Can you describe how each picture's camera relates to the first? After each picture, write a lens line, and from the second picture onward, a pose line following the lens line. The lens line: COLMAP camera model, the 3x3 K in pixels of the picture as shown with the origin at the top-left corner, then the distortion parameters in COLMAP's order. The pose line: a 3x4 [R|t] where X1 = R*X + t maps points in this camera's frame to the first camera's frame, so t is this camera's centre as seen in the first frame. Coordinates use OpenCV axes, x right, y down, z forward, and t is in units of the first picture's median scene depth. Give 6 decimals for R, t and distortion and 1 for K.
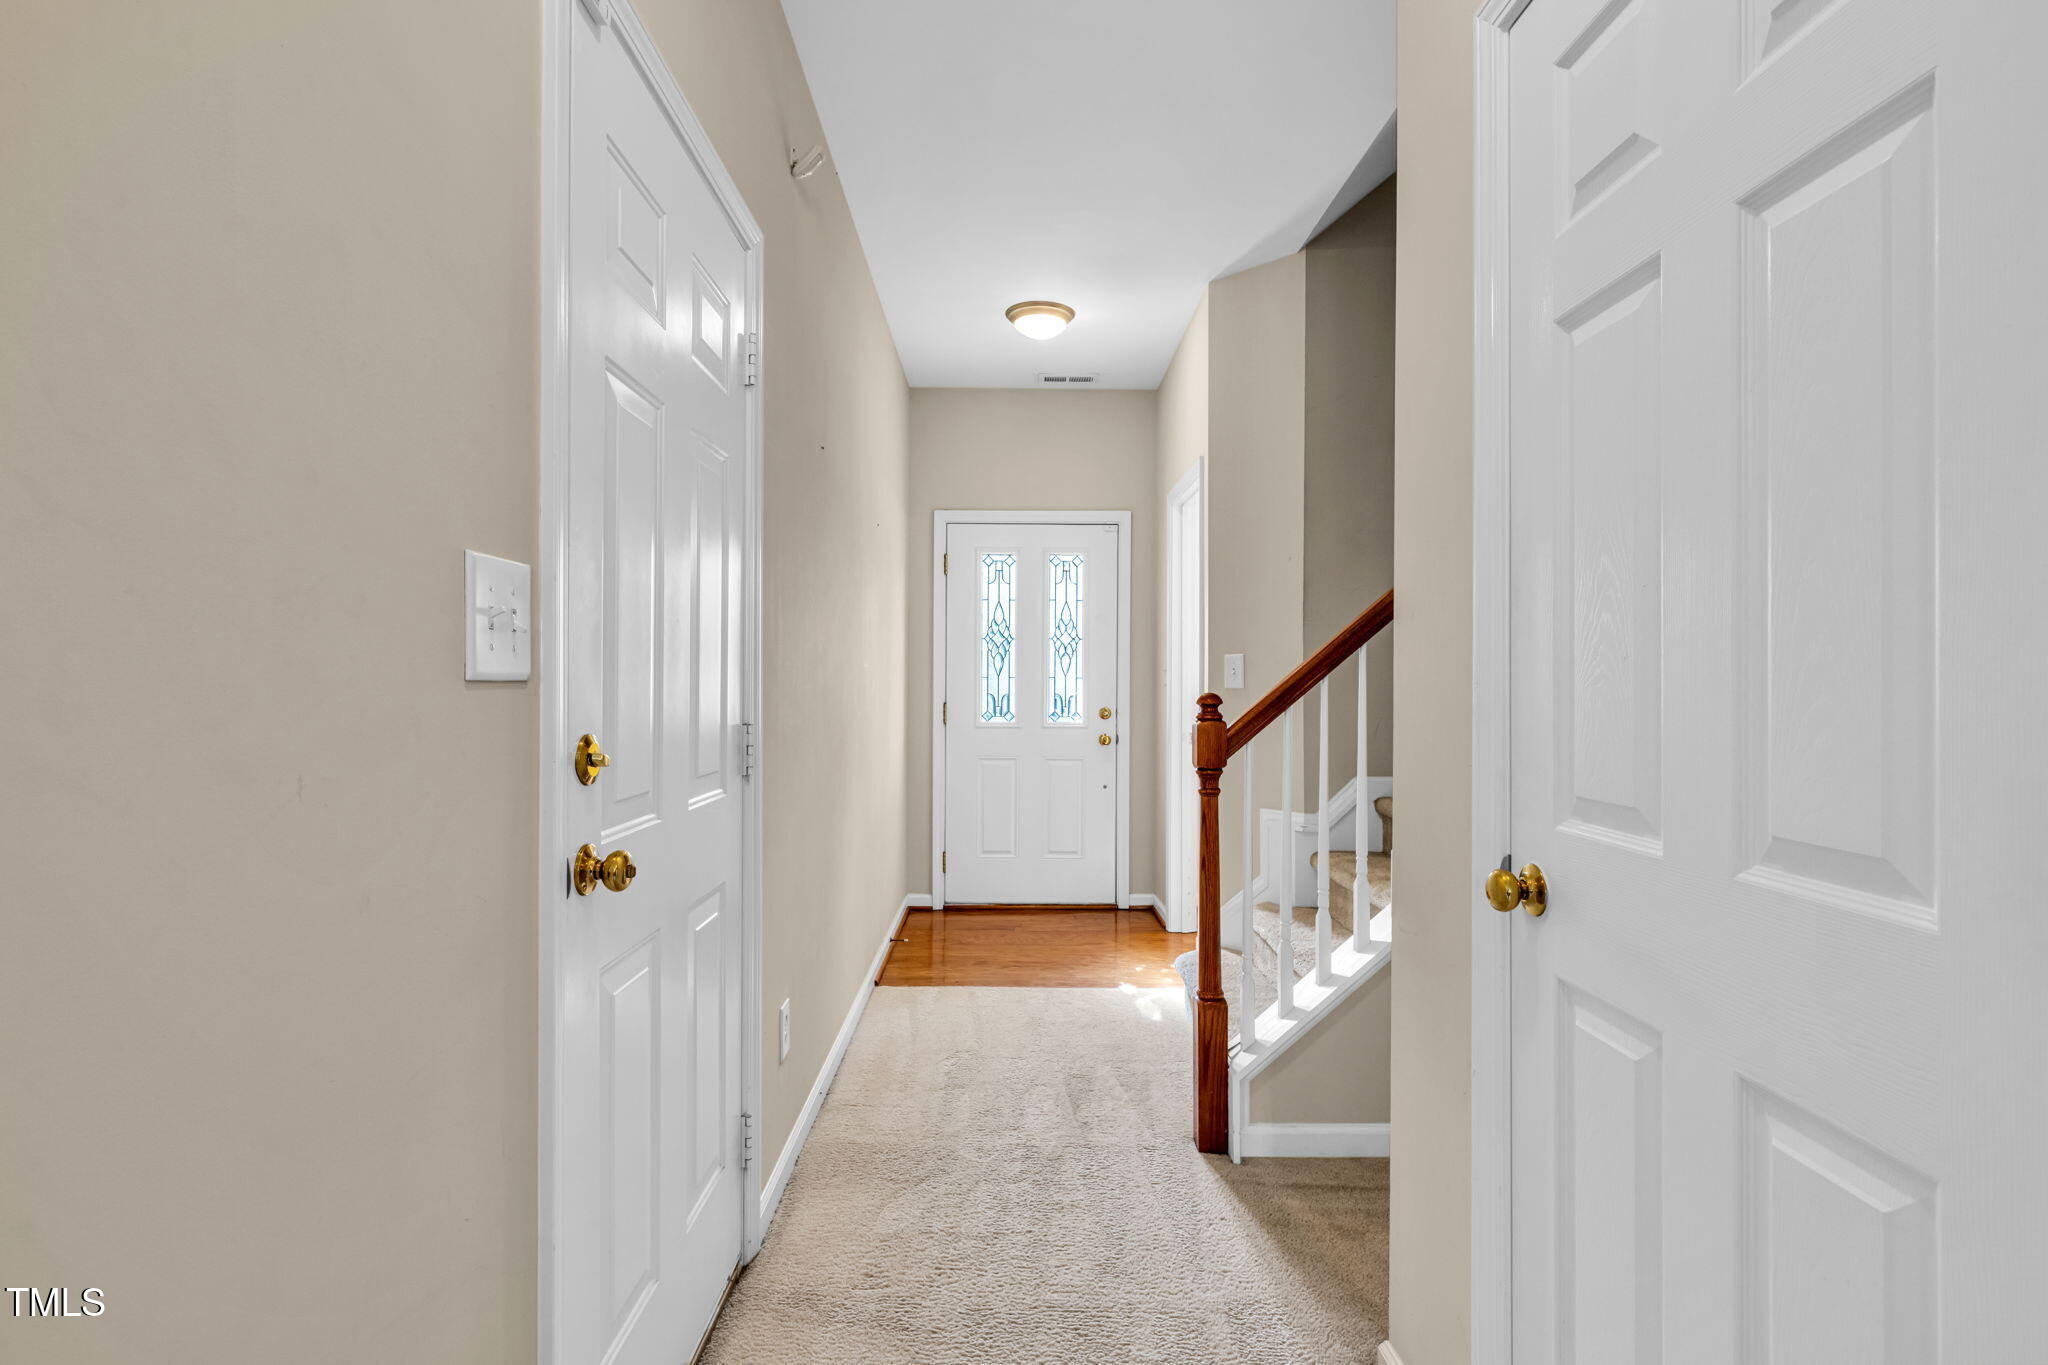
lens RADIAL K [[978.0, 0, 1018.4], [0, 978.0, 678.6], [0, 0, 1]] dist [0.001113, 0.000065]
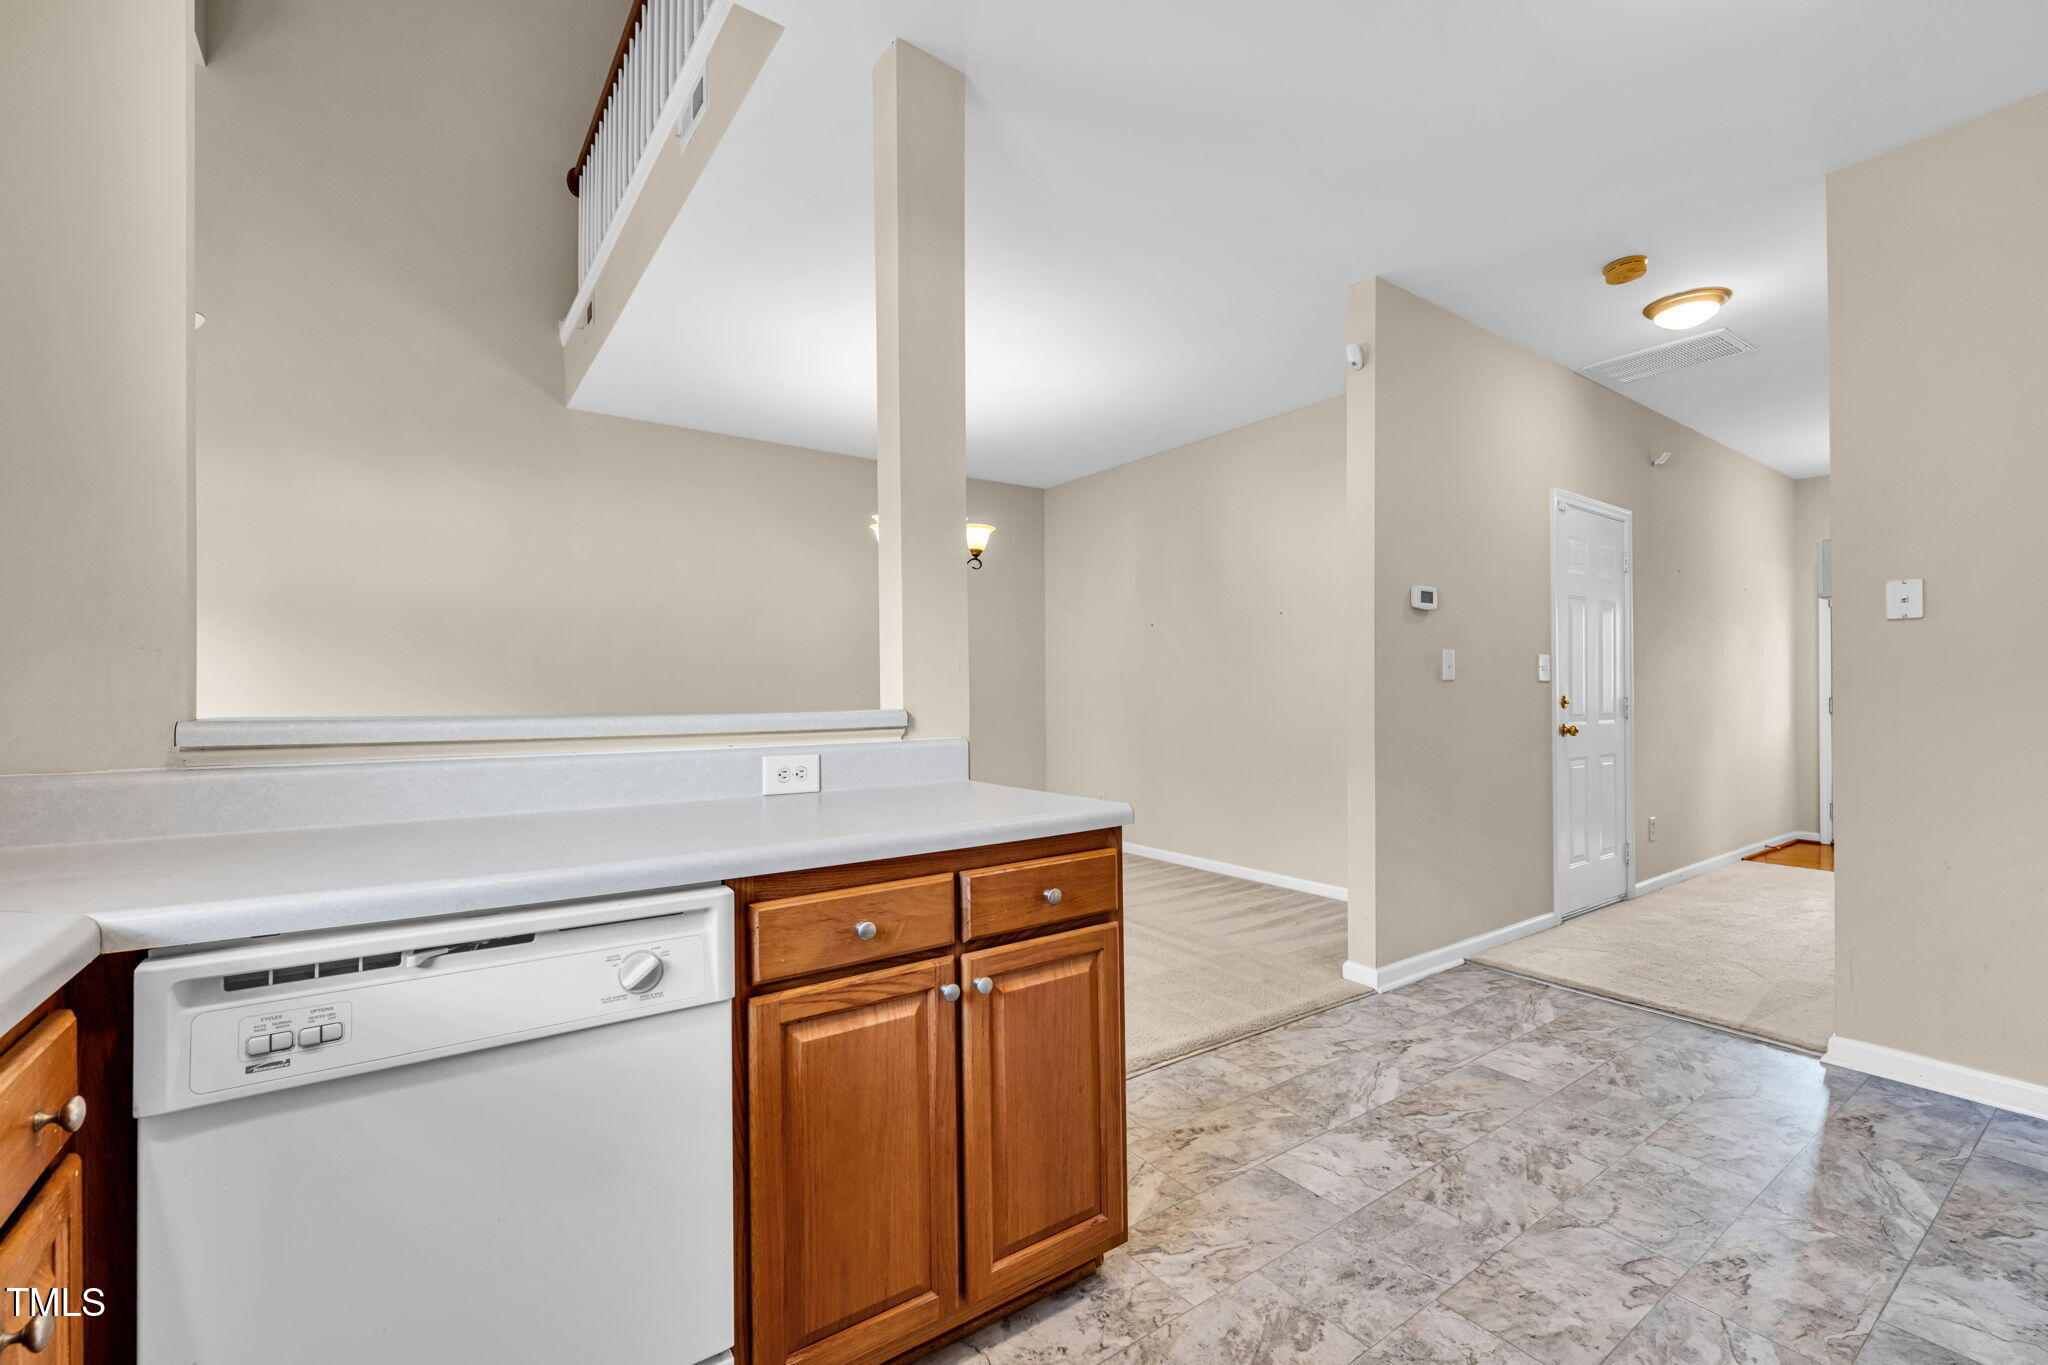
lens RADIAL K [[862.8, 0, 1031.3], [0, 862.8, 691.7], [0, 0, 1]] dist [-0.005308, 0.001806]
pose [[0.573568, -0.007795, -0.819121, 1.148091], [0.009728, 0.999949, -0.002704, 0.030562], [0.819100, -0.006417, 0.573615, -2.700594]]
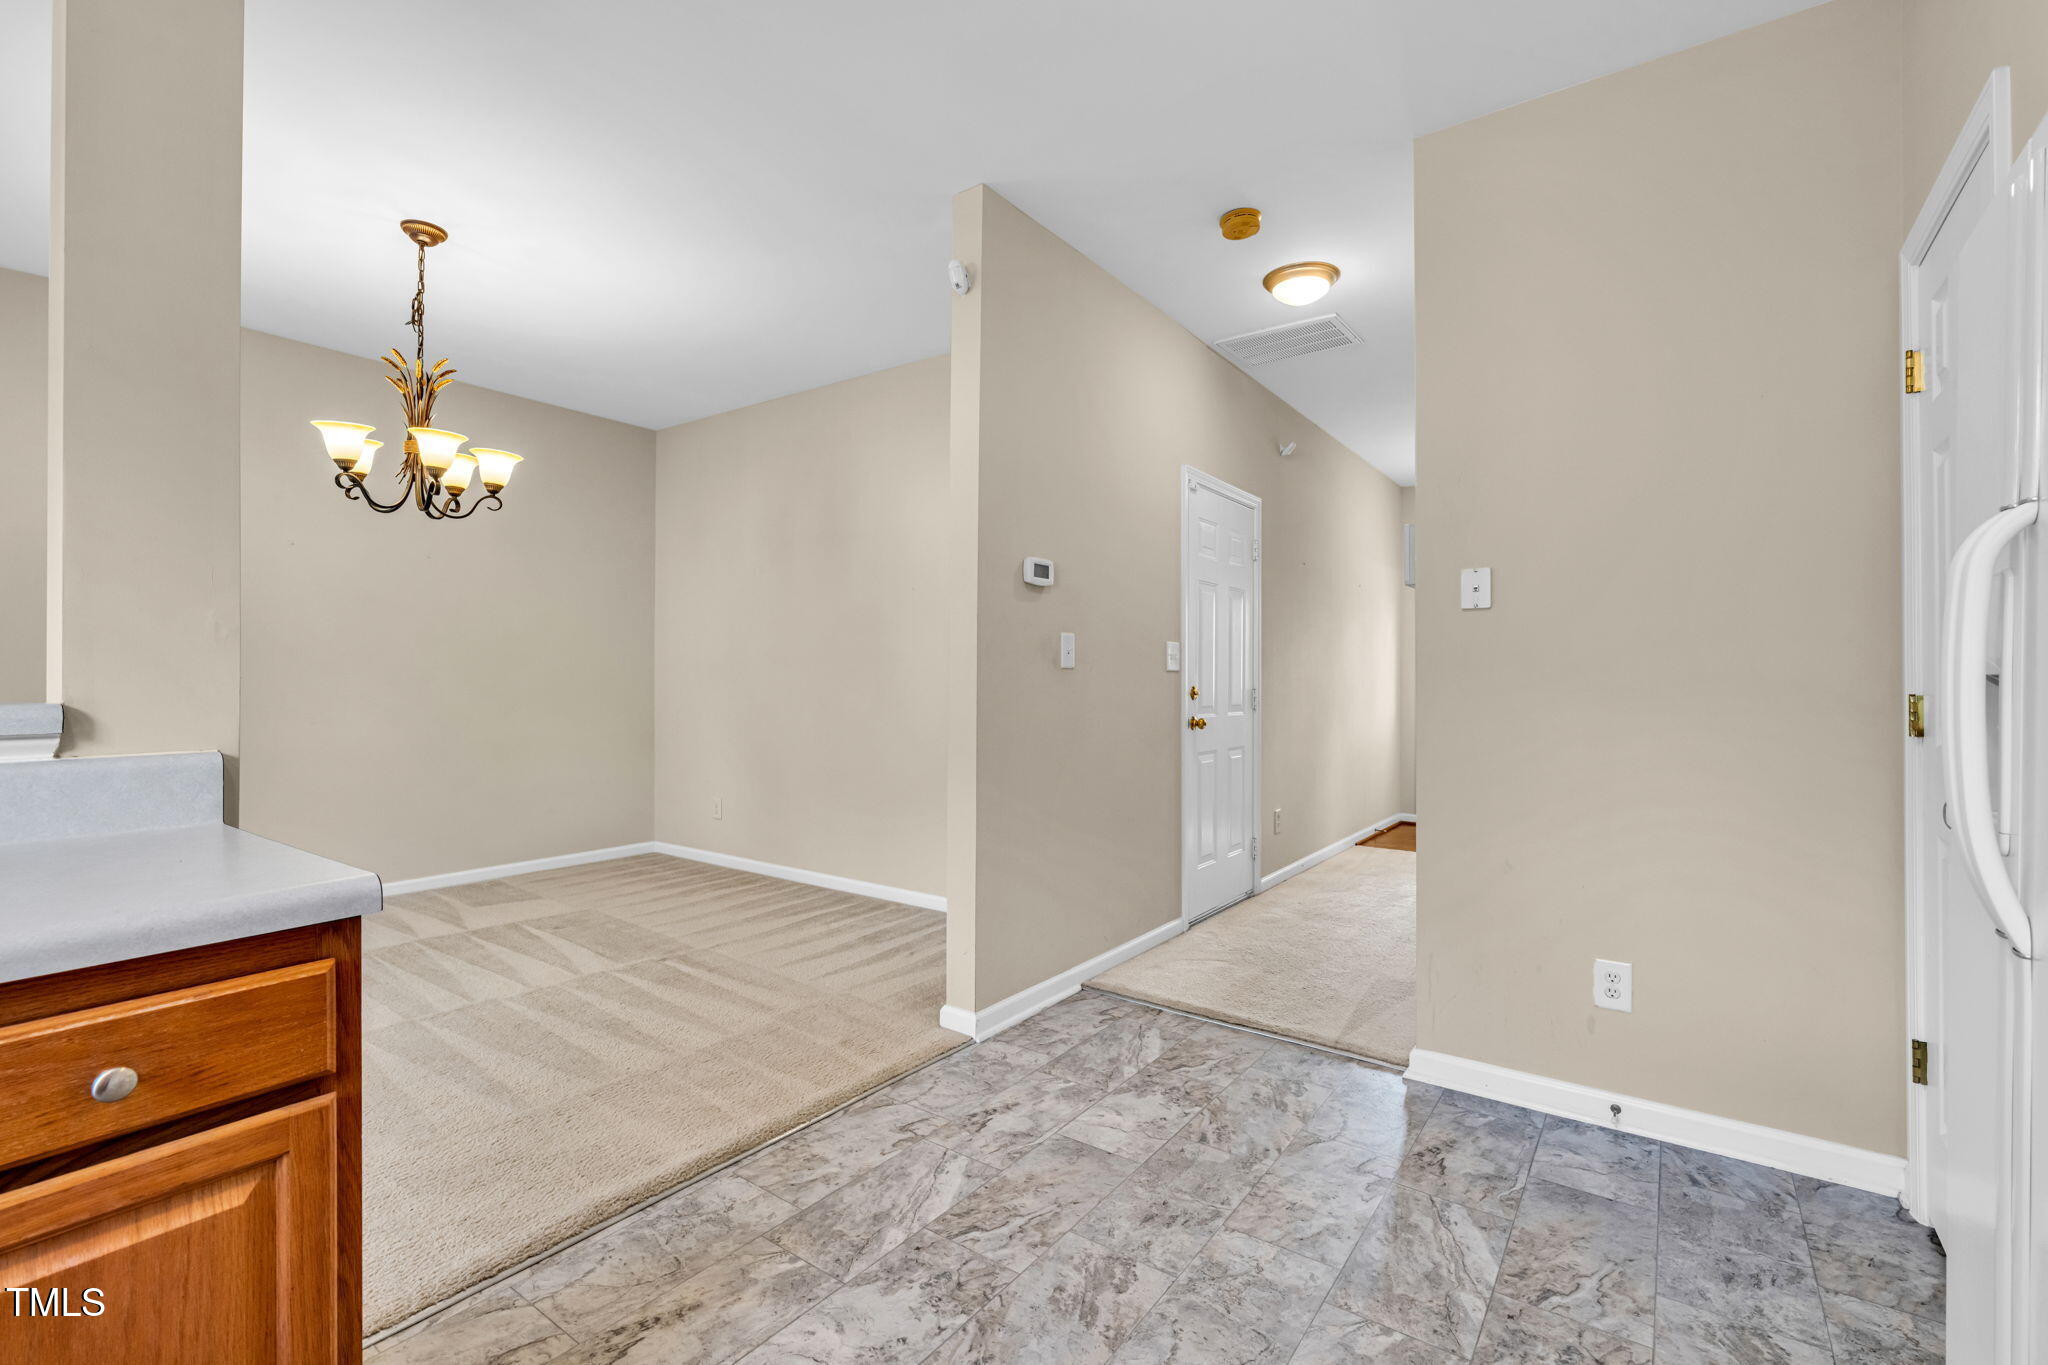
lens RADIAL K [[910.4, 0, 1027.9], [0, 910.4, 675.1], [0, 0, 1]] dist [-0.004031, 0.002135]
pose [[0.808349, -0.003787, -0.588691, 1.063636], [0.000842, 0.999986, -0.005276, 0.032859], [0.588703, 0.003769, 0.808341, -2.120749]]
